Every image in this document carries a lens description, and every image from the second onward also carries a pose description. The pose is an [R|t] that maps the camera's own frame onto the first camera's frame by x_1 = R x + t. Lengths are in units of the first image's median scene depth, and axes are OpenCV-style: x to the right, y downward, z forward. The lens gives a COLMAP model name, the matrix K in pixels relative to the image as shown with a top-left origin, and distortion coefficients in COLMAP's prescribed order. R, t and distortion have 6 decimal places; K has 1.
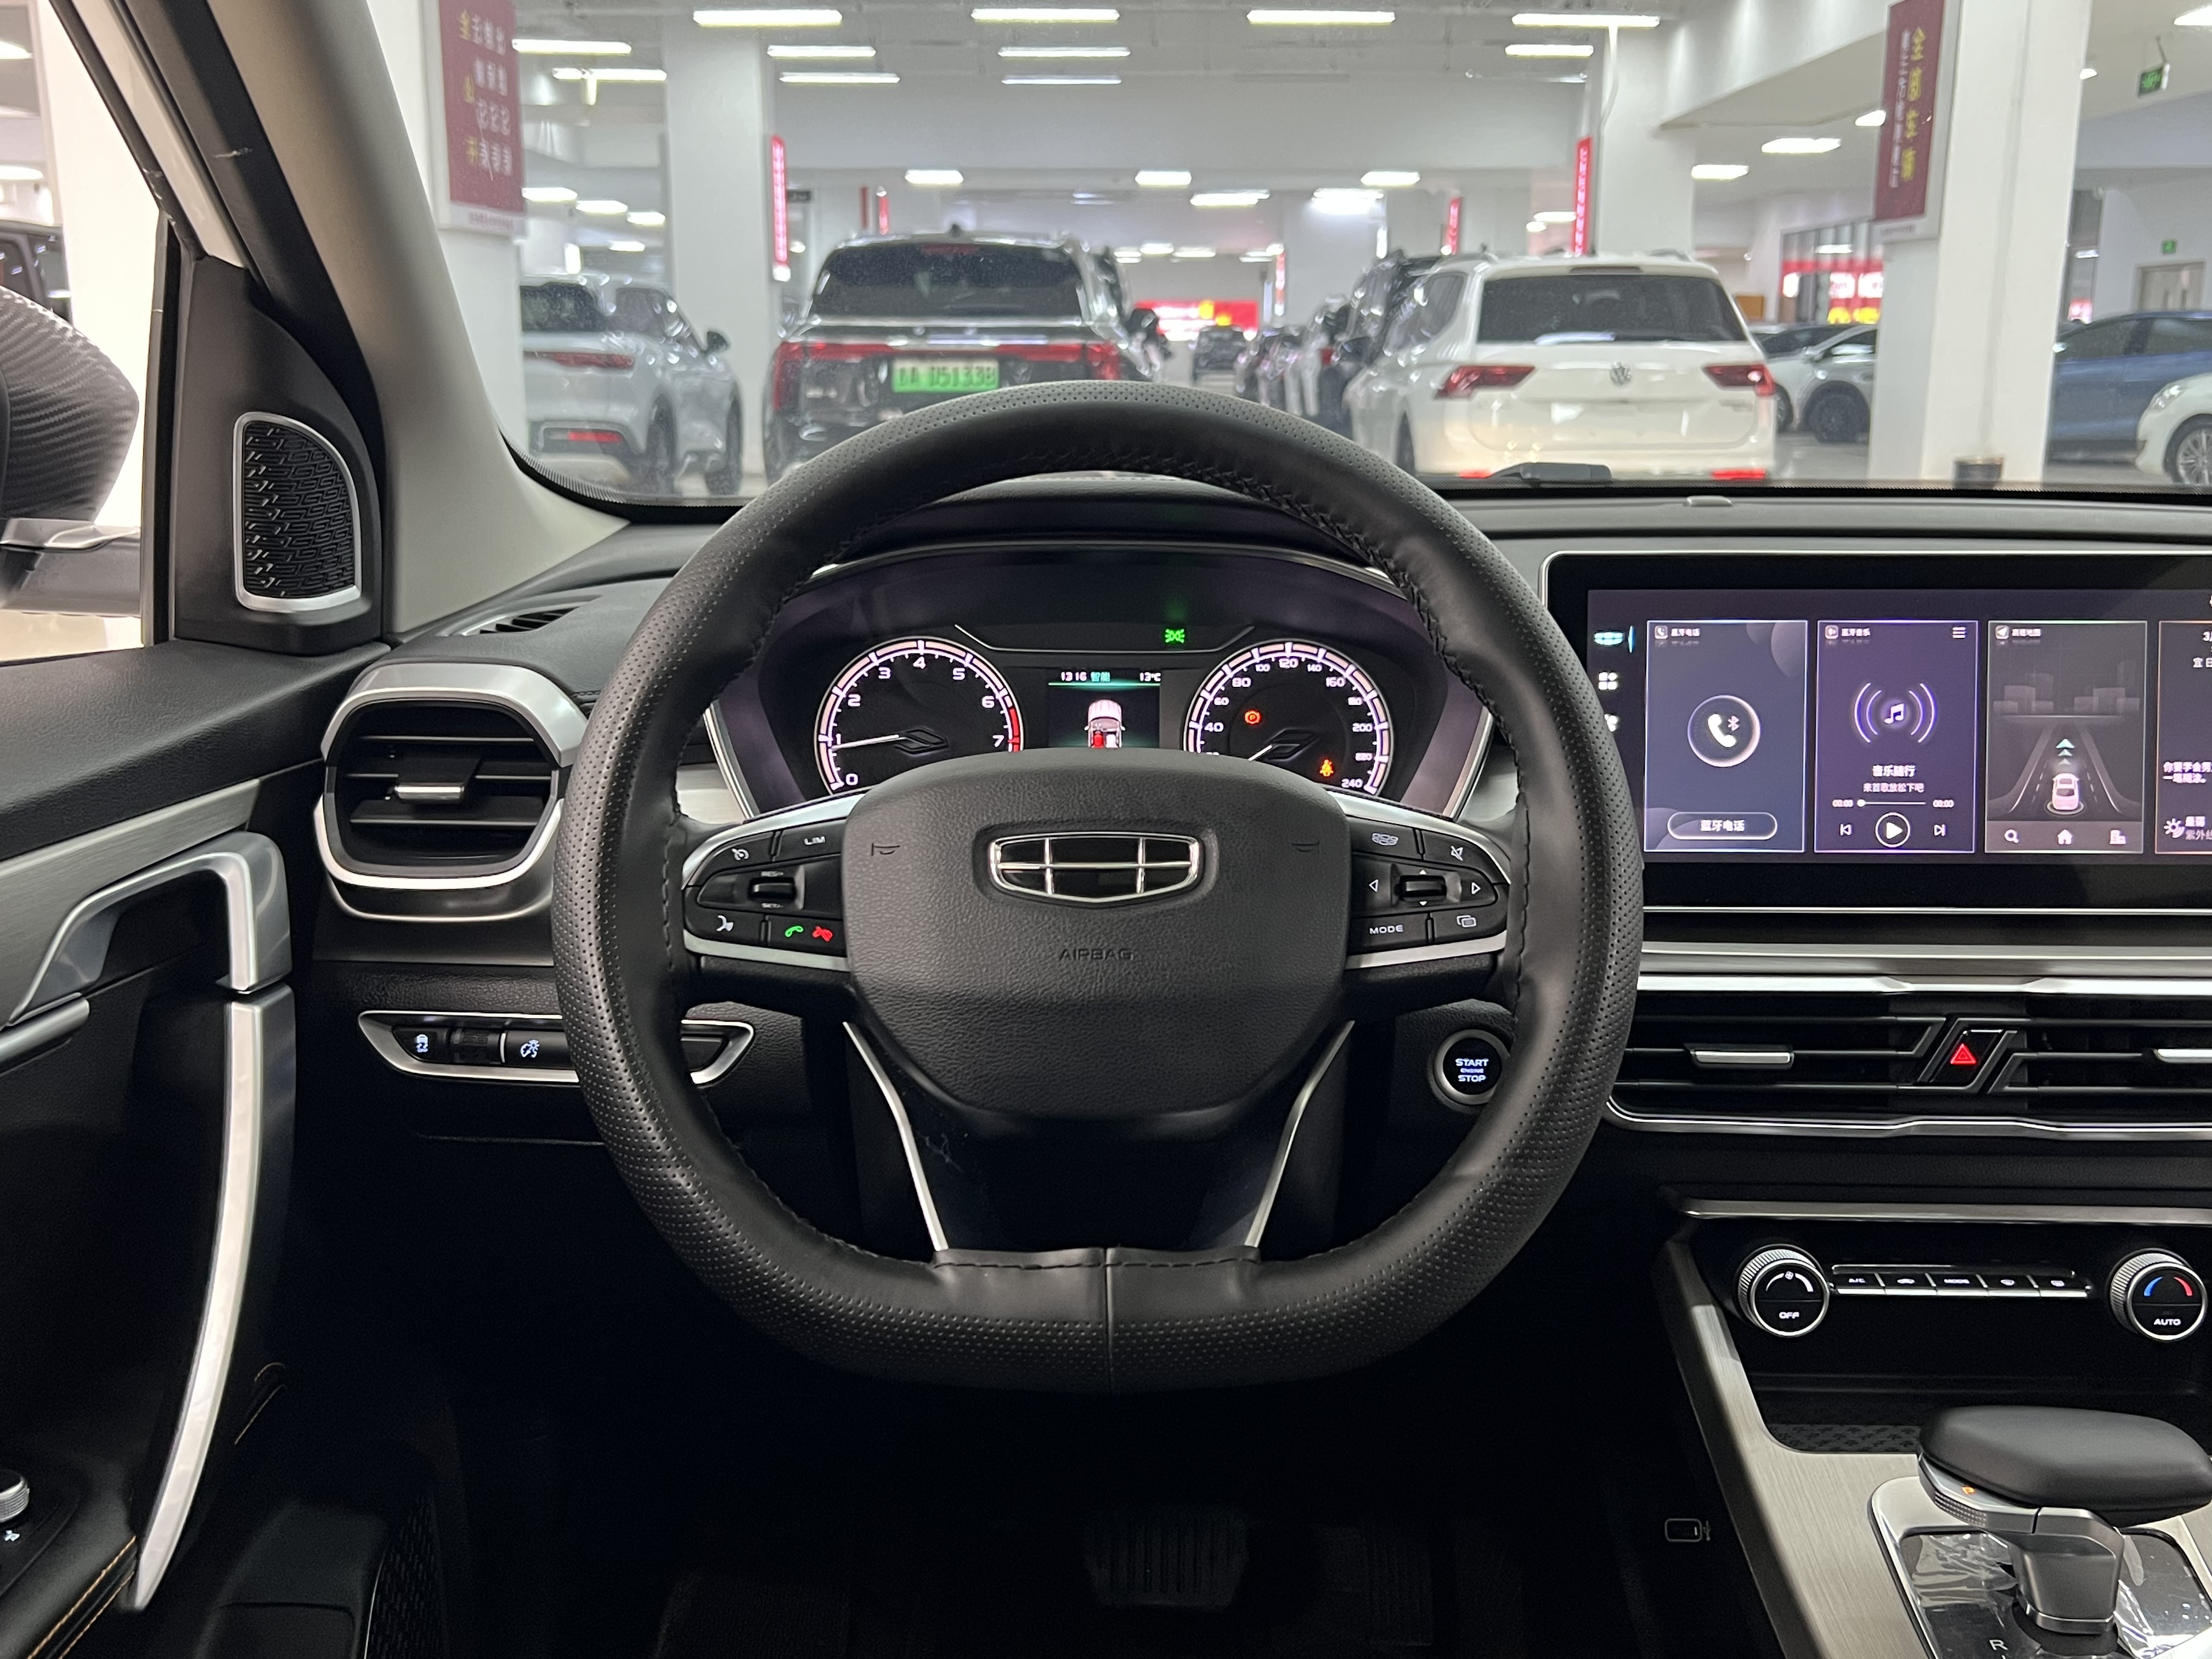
lens RADIAL K [[2149.6, 0, 1106.0], [0, 2149.6, 829.5], [0, 0, 1]] dist [0.141094, -0.357225]
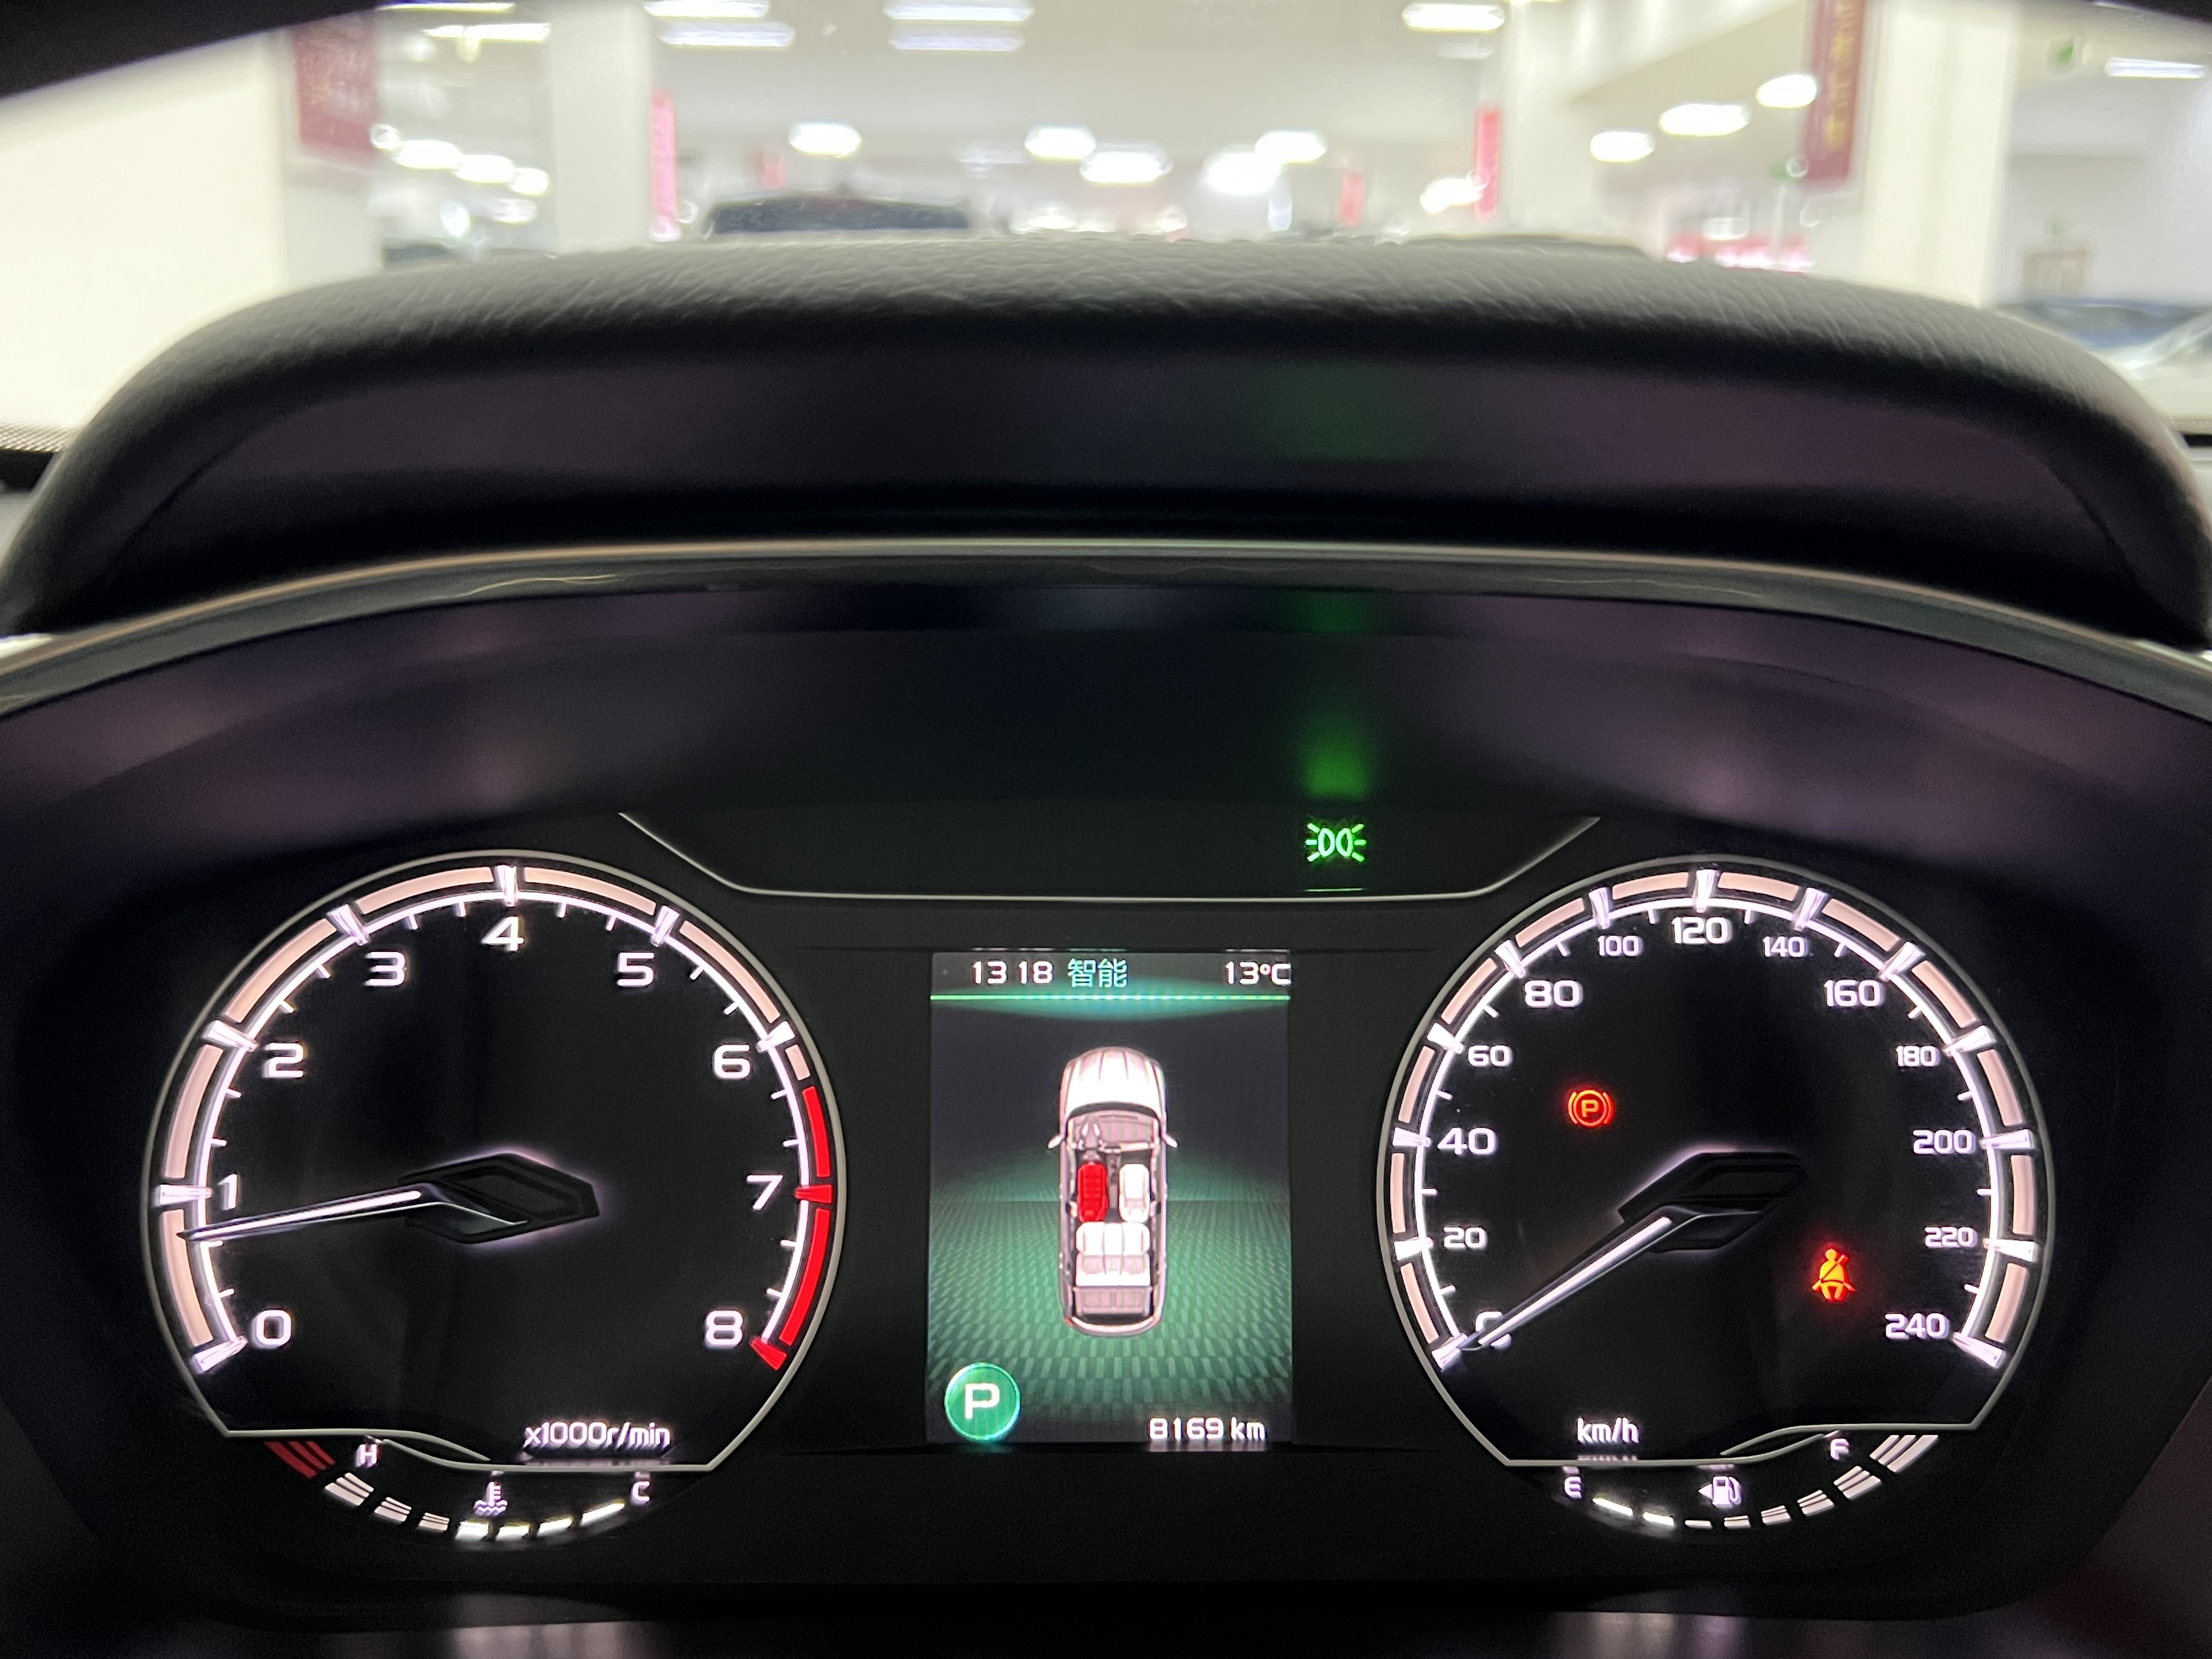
lens RADIAL K [[2125.6, 0, 1106.0], [0, 2125.6, 829.5], [0, 0, 1]] dist [0.079406, -0.276942]
pose [[0.998800, -0.001604, 0.048945, -0.016550], [0.000891, 0.999893, 0.014596, -0.096728], [-0.048963, -0.014535, 0.998695, 0.696423]]
